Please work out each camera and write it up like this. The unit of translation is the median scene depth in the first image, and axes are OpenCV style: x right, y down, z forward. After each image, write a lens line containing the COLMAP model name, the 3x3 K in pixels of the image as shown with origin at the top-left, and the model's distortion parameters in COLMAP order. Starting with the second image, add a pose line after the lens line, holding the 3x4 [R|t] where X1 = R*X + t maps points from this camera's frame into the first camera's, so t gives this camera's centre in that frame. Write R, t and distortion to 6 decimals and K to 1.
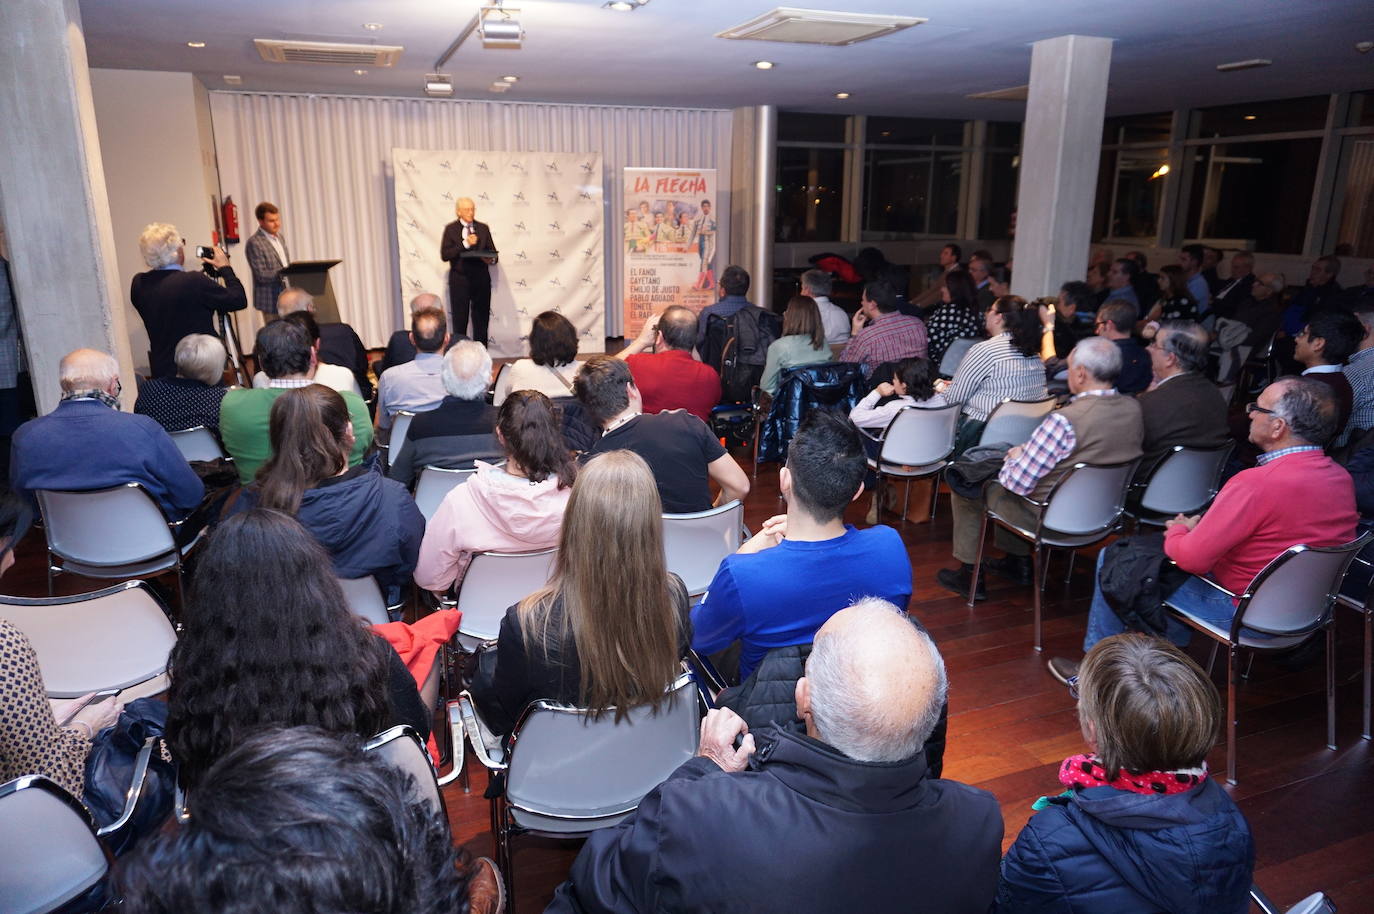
lens RADIAL K [[899.9, 0, 676.8], [0, 899.9, 466.0], [0, 0, 1]] dist [-0.039791, 0.024089]
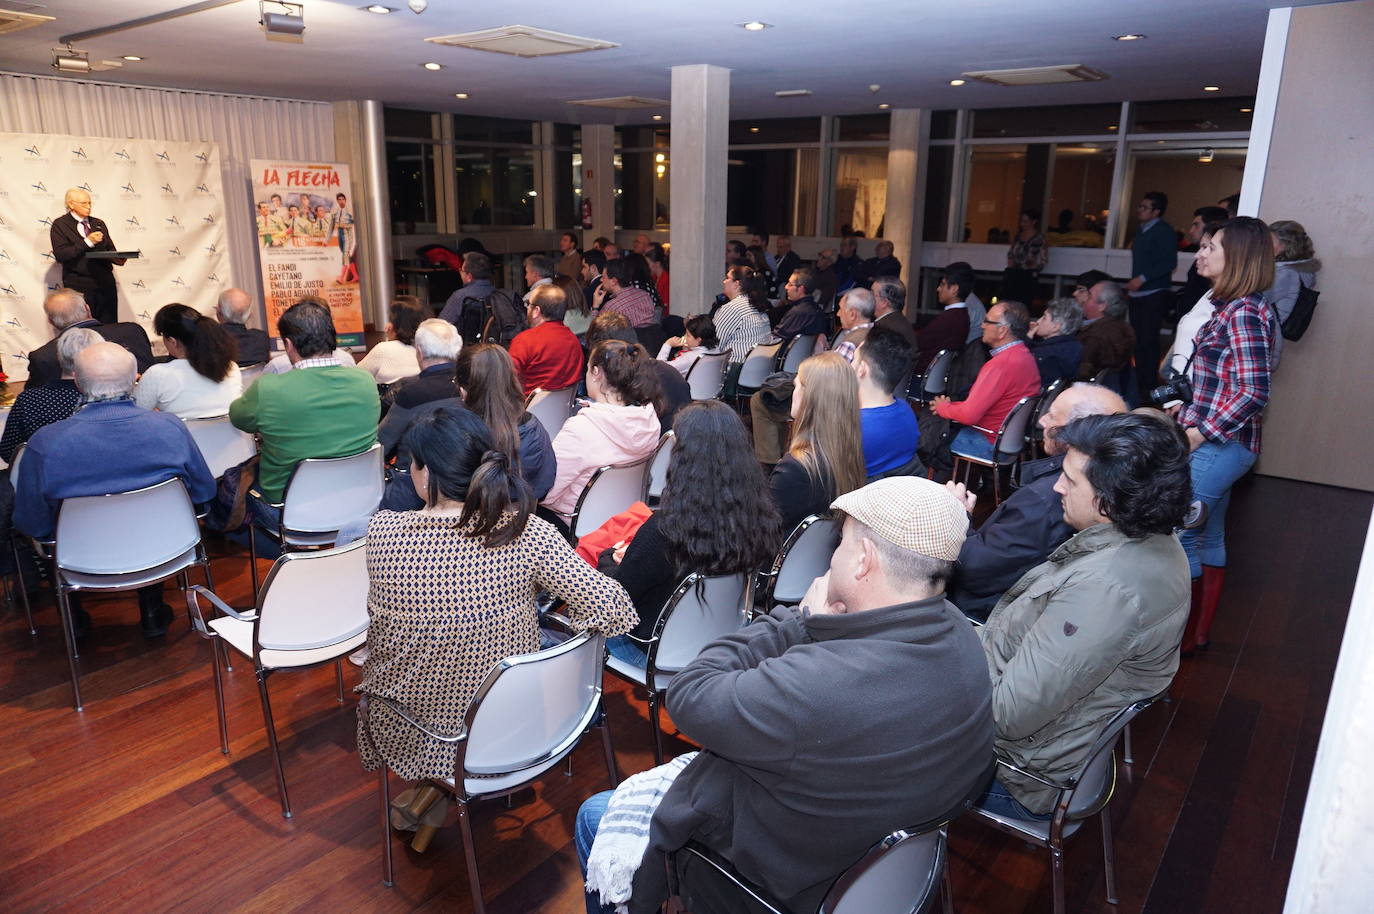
lens RADIAL K [[899.9, 0, 678.5], [0, 899.9, 461.4], [0, 0, 1]] dist [-0.039791, 0.024089]
pose [[0.854104, -0.139380, 0.501078, -0.186951], [0.138477, 0.989589, 0.039224, 0.012529], [-0.501328, 0.035887, 0.864513, -0.038565]]
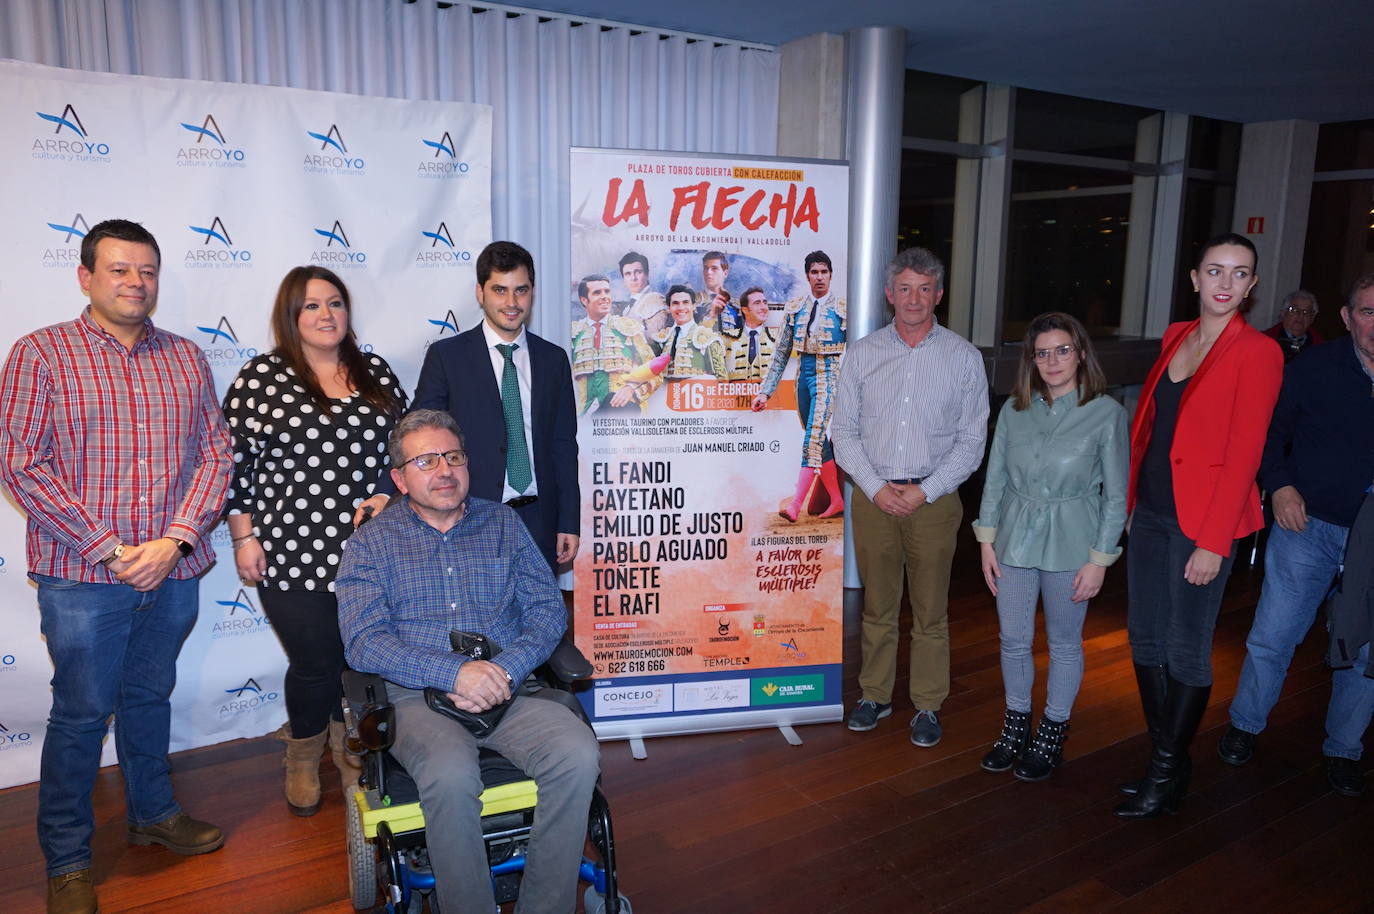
lens RADIAL K [[964.1, 0, 725.6], [0, 964.1, 441.4], [0, 0, 1]] dist [-0.022435, 0.009694]
pose [[0.976945, -0.026836, 0.211797, -0.077888], [0.050472, 0.992978, -0.106992, -0.192036], [-0.207439, 0.115215, 0.971439, 0.673589]]
